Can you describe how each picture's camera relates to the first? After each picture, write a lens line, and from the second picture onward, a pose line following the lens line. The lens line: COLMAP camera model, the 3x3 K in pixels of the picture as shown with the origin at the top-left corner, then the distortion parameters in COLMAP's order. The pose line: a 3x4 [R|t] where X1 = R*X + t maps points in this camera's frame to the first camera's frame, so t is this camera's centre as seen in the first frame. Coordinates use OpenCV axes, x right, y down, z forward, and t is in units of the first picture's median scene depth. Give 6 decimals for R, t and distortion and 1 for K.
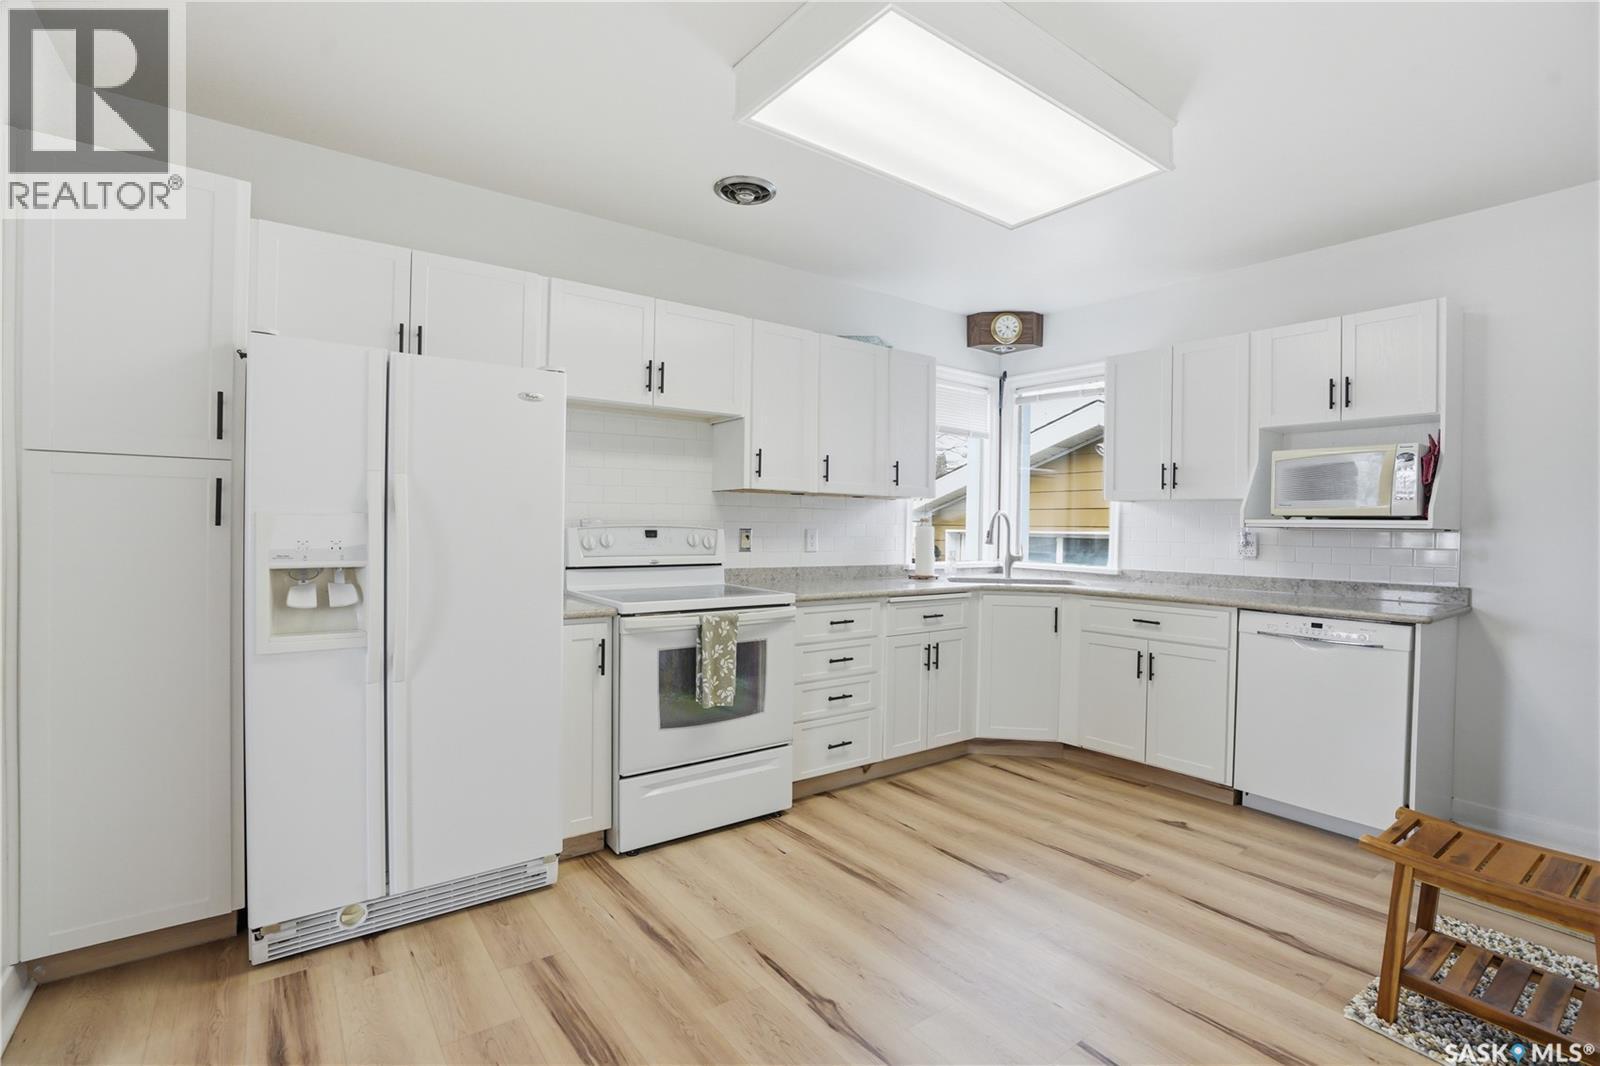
lens RADIAL K [[729.1, 0, 813.2], [0, 729.1, 532.9], [0, 0, 1]] dist [-0.043929, 0.010559]
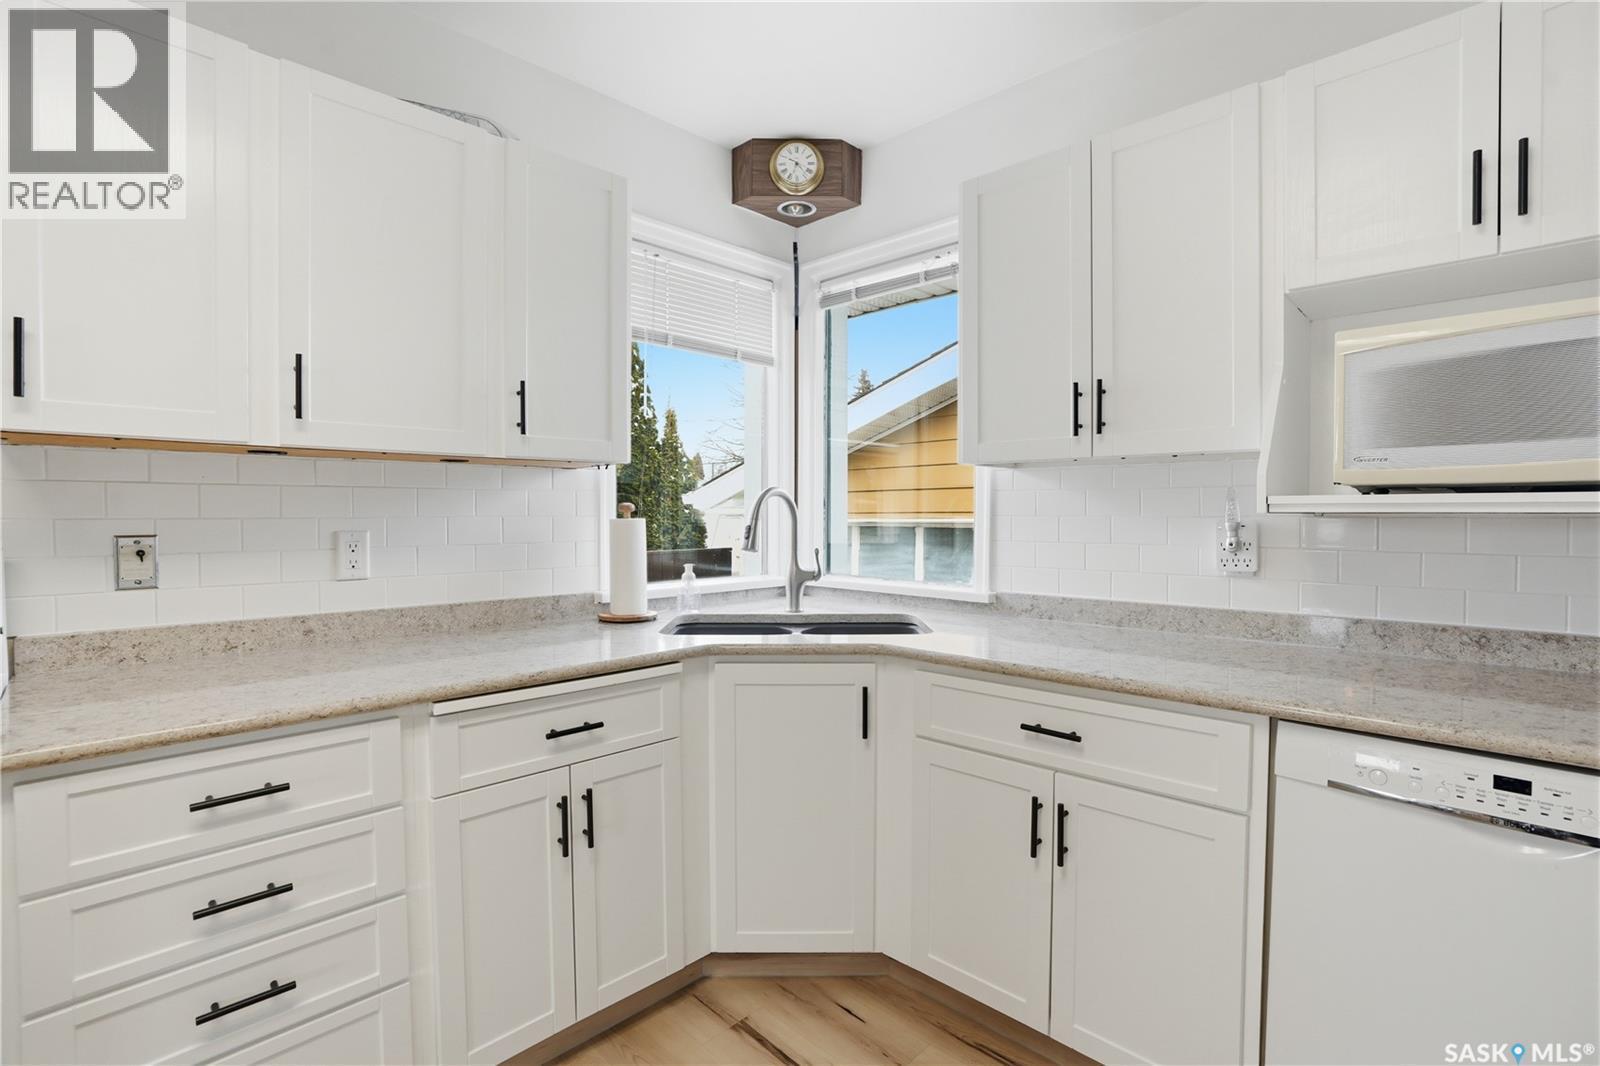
lens RADIAL K [[729.1, 0, 805.9], [0, 729.1, 530.2], [0, 0, 1]] dist [-0.043929, 0.010559]
pose [[0.989516, -0.018567, 0.143224, 0.227036], [0.016544, 0.999746, 0.015303, -0.008013], [-0.143472, -0.012774, 0.989572, 0.526471]]
